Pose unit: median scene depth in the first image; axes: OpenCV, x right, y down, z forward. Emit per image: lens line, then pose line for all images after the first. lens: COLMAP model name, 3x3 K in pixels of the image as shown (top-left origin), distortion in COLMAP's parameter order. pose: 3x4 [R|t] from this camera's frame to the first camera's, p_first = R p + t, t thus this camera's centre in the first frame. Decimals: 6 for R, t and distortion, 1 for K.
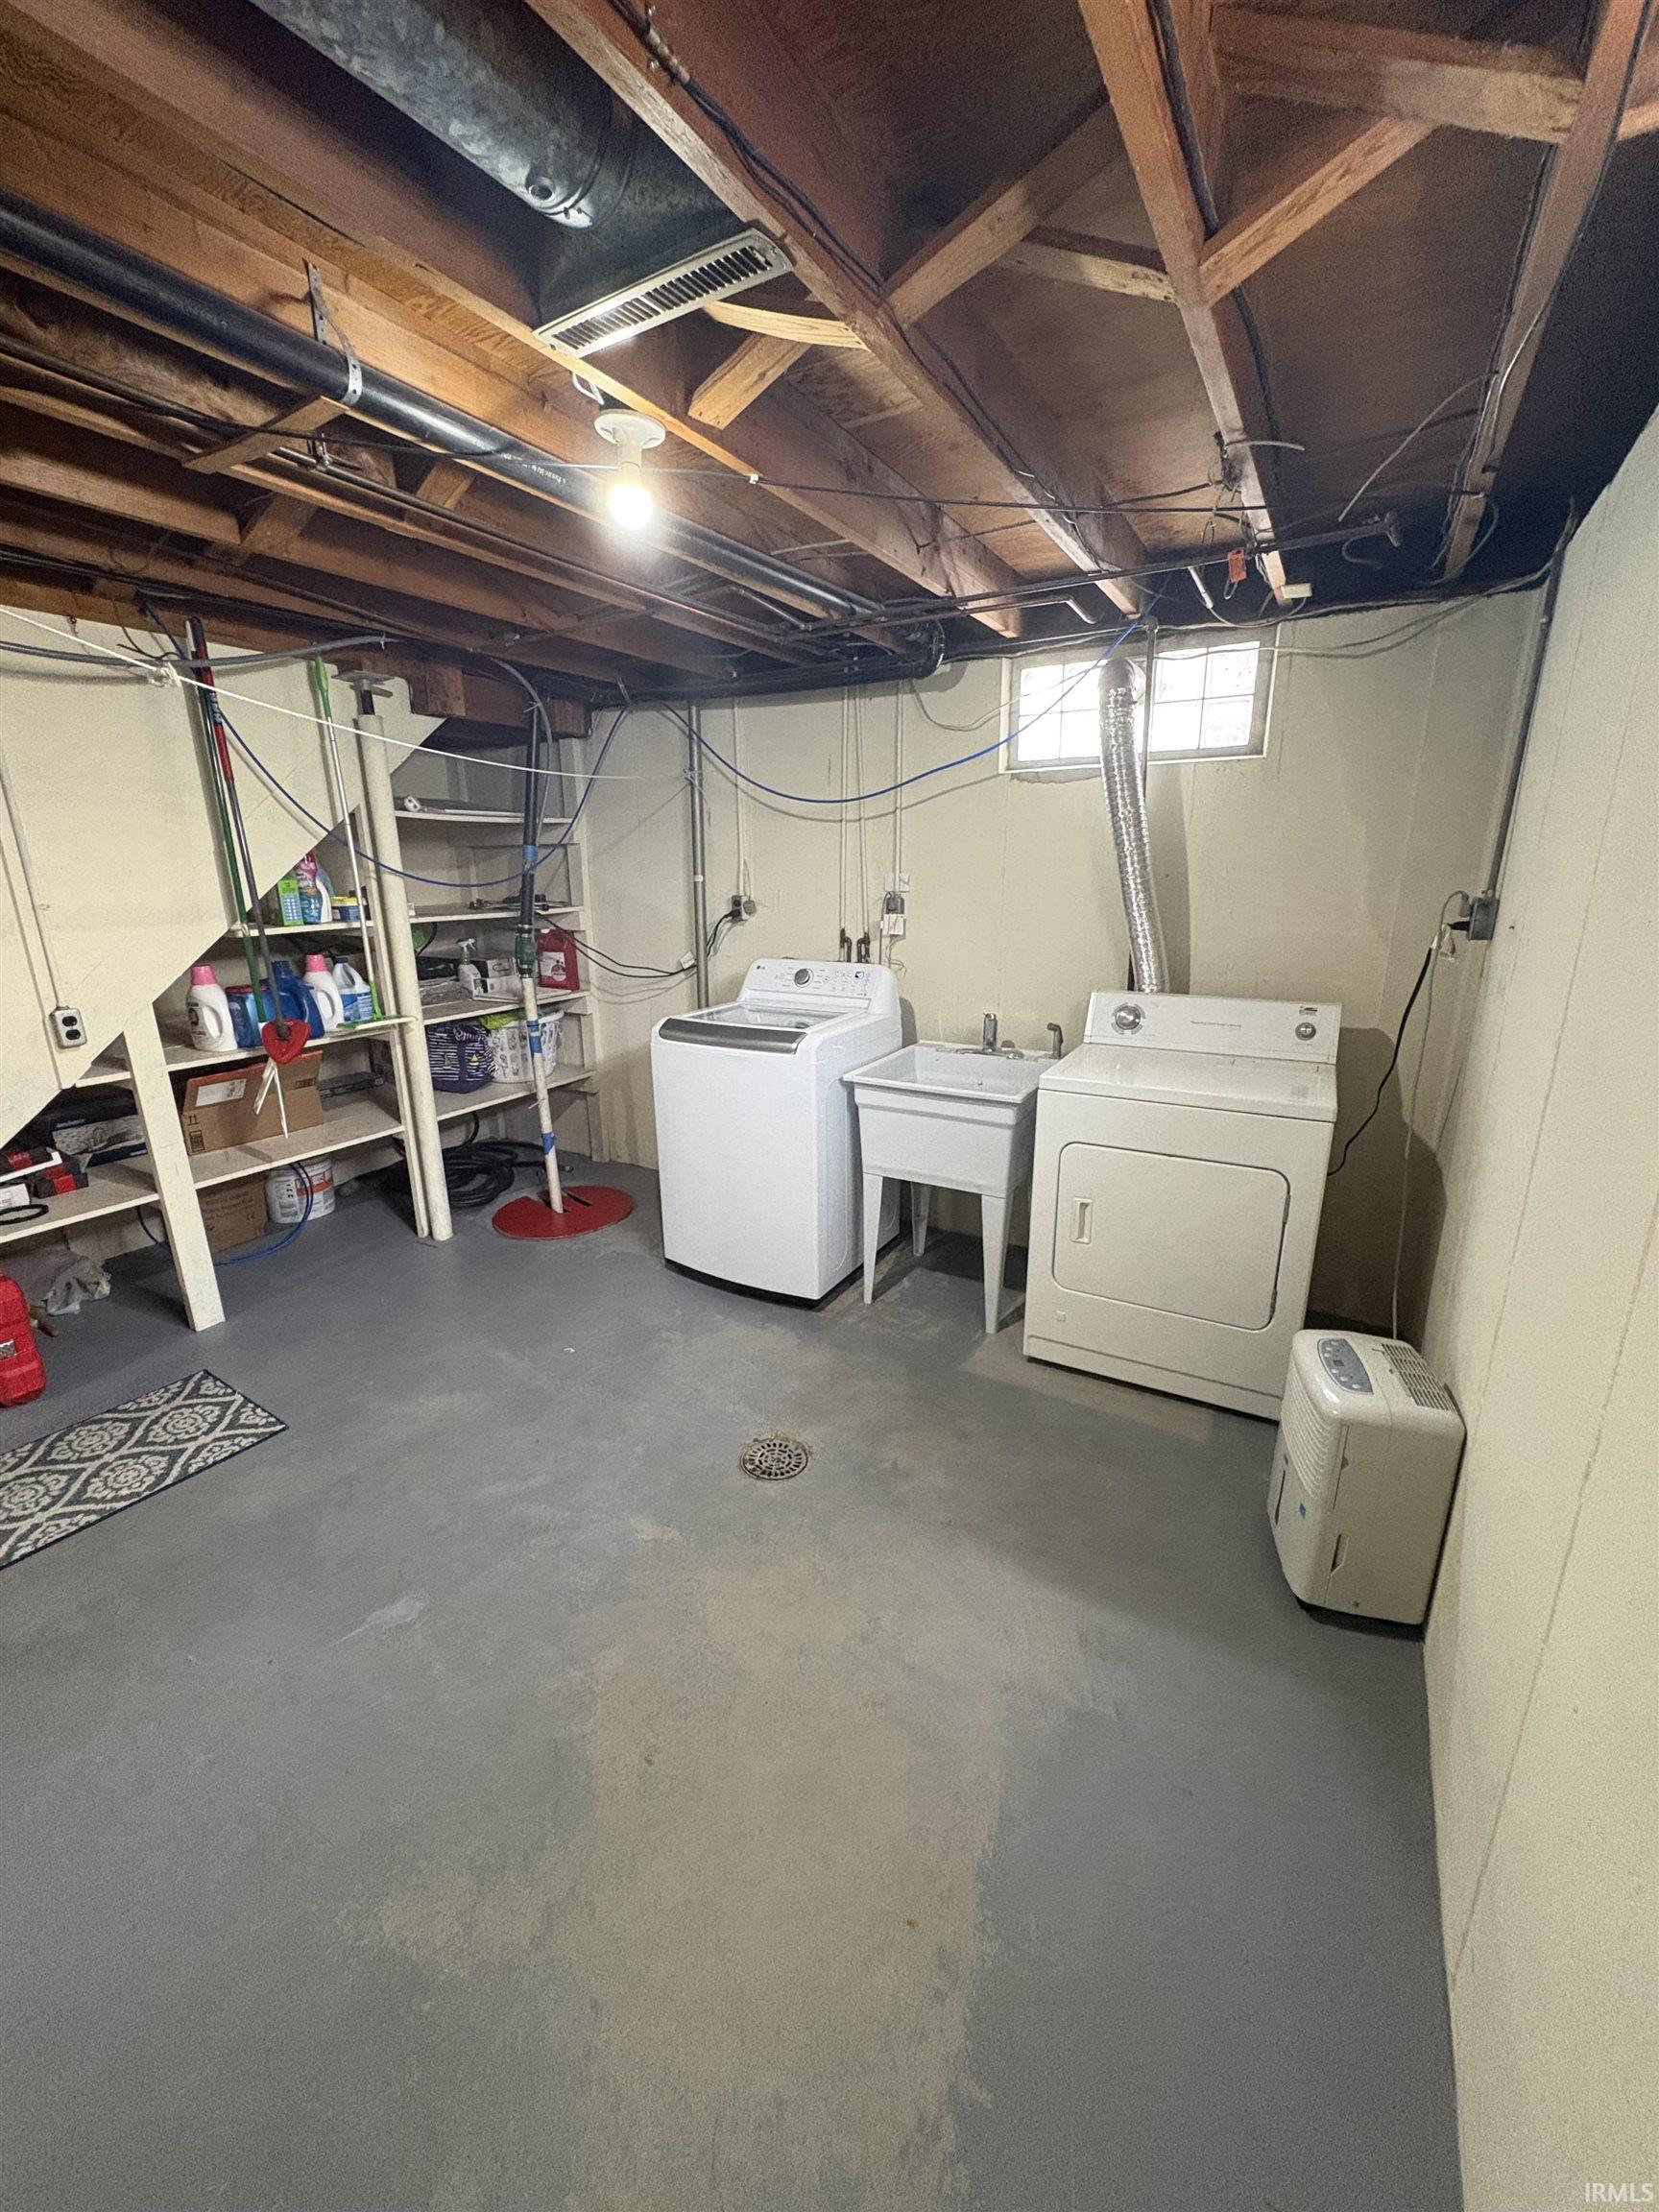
lens RADIAL K [[878.7, 0, 826.1], [0, 878.7, 1103.0], [0, 0, 1]] dist [0.000194, -0.000493]
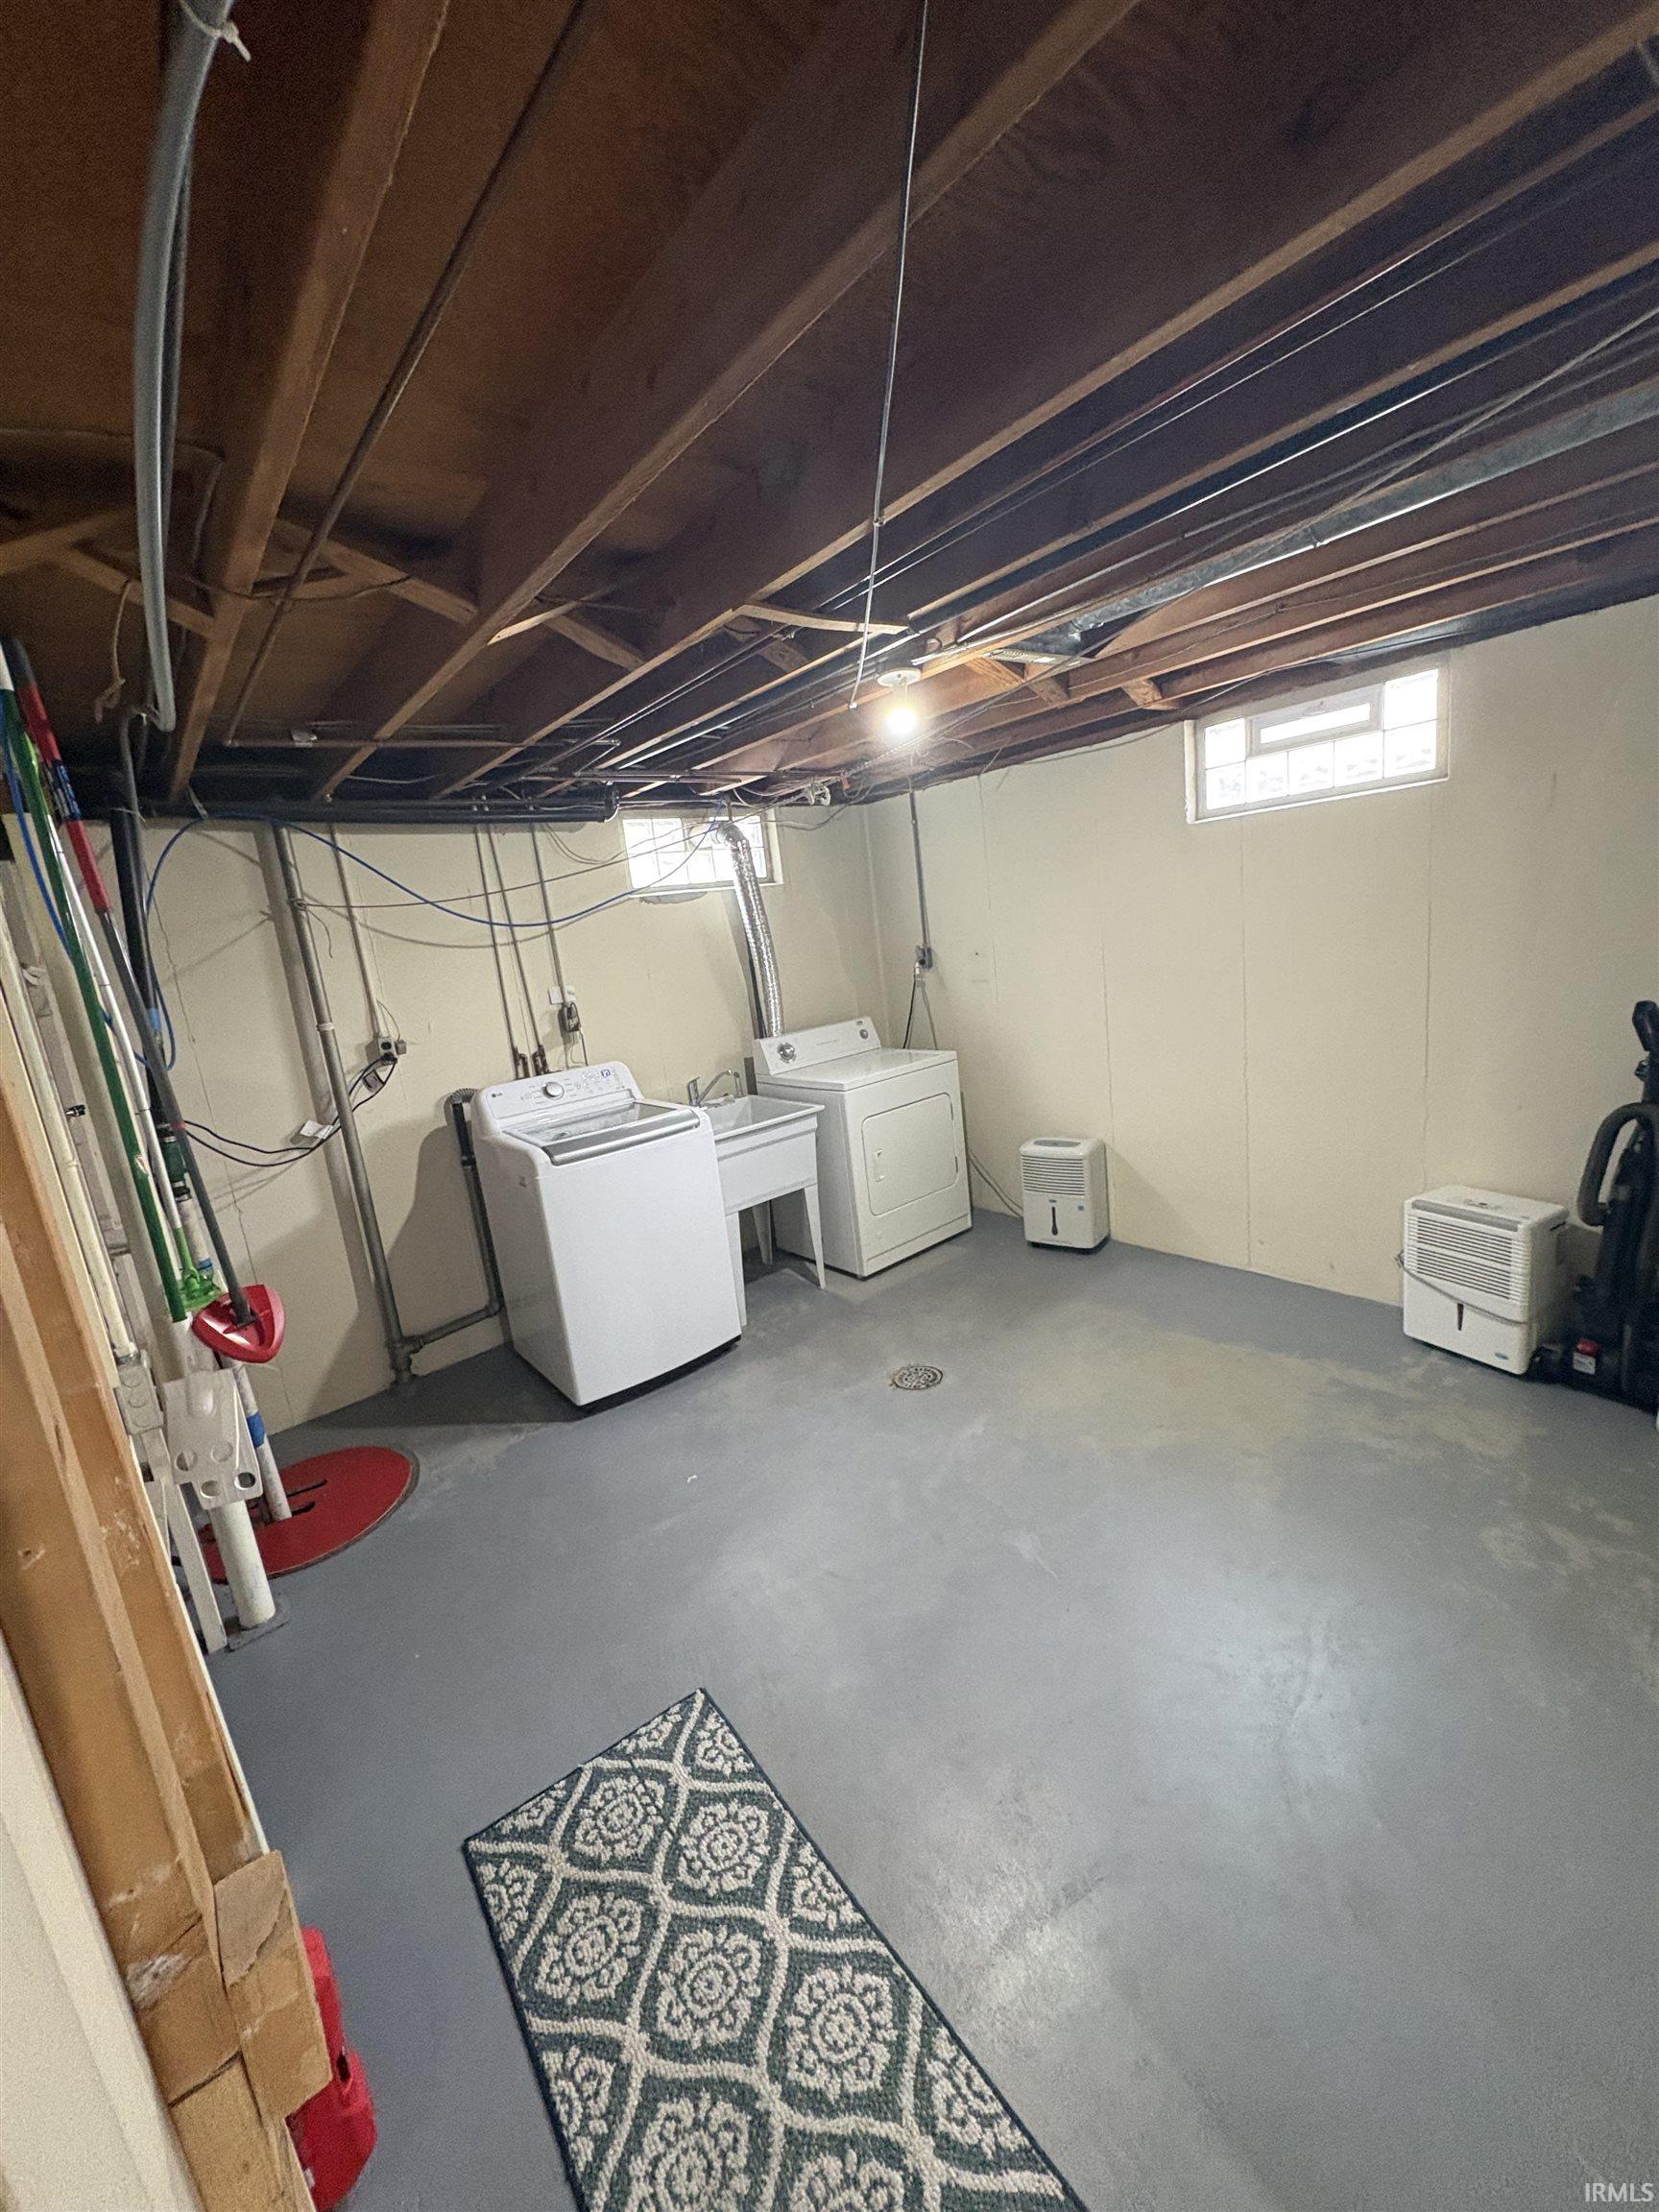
lens RADIAL K [[878.7, 0, 832.7], [0, 878.7, 1099.2], [0, 0, 1]] dist [0.000194, -0.000493]
pose [[0.341146, -0.215465, 0.914983, -0.995497], [0.360326, 0.928998, 0.084420, -0.119053], [-0.868208, 0.300893, 0.394562, 0.369753]]
